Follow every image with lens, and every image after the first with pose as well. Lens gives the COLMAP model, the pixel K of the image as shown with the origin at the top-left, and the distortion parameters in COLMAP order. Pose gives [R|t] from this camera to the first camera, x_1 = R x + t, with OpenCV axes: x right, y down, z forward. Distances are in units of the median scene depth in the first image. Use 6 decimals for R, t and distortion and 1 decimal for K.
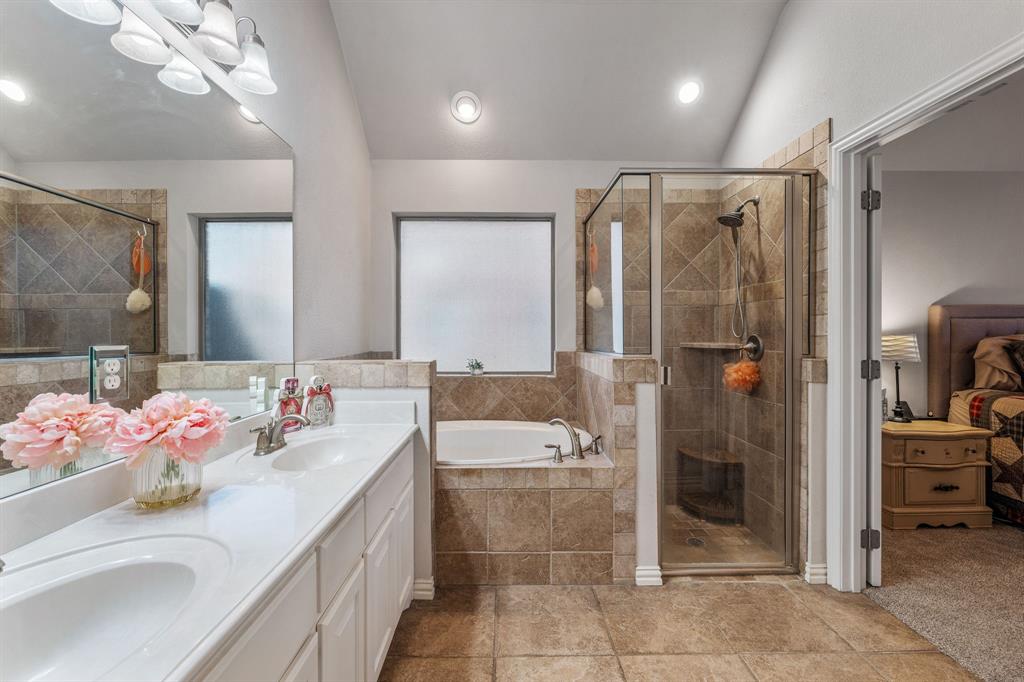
lens RADIAL K [[419.4, 0, 513.7], [0, 419.4, 338.0], [0, 0, 1]] dist [-0.001472, -0.000461]
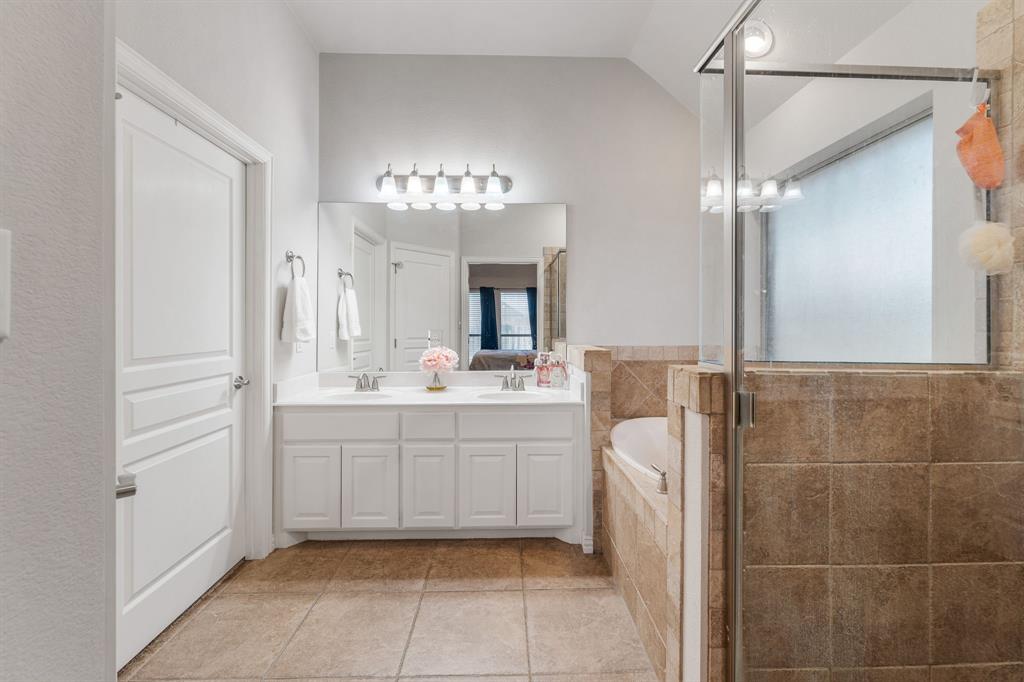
lens RADIAL K [[419.4, 0, 513.4], [0, 419.4, 326.2], [0, 0, 1]] dist [-0.001472, -0.000461]
pose [[0.000726, 0.004417, -0.999990, 0.910096], [-0.012902, 0.999907, 0.004407, -0.012445], [0.999917, 0.012899, 0.000783, 0.742018]]
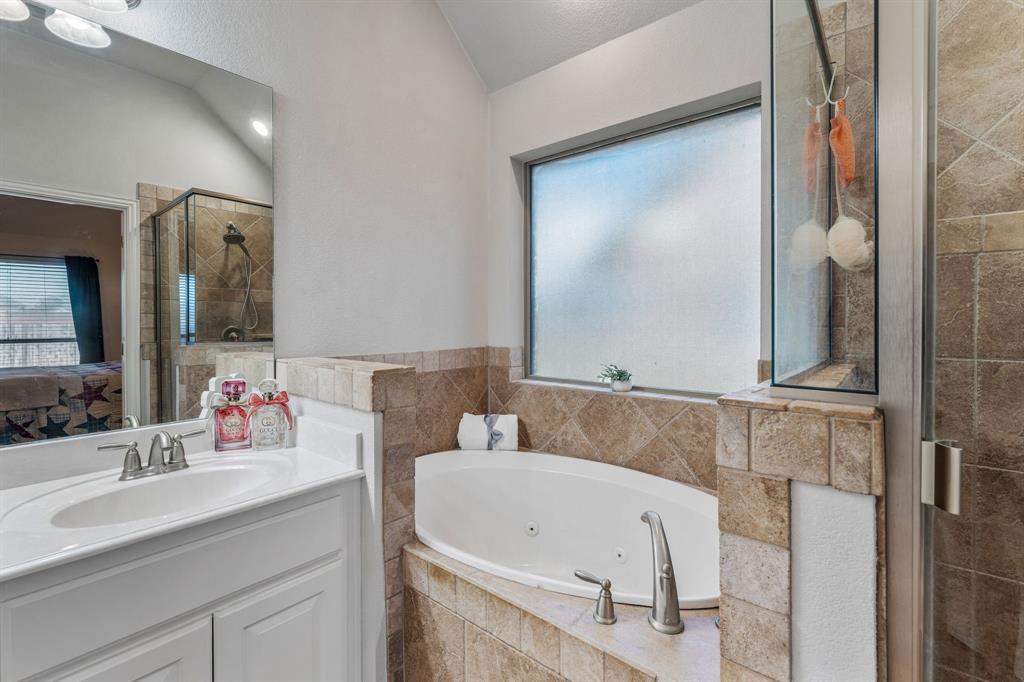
lens RADIAL K [[456.9, 0, 518.1], [0, 456.9, 325.2], [0, 0, 1]] dist [0.000228, 0.000196]
pose [[0.751972, 0.006115, -0.659167, 0.359644], [-0.008332, 0.999965, -0.000229, -0.009128], [0.659143, 0.005664, 0.751997, 0.600190]]
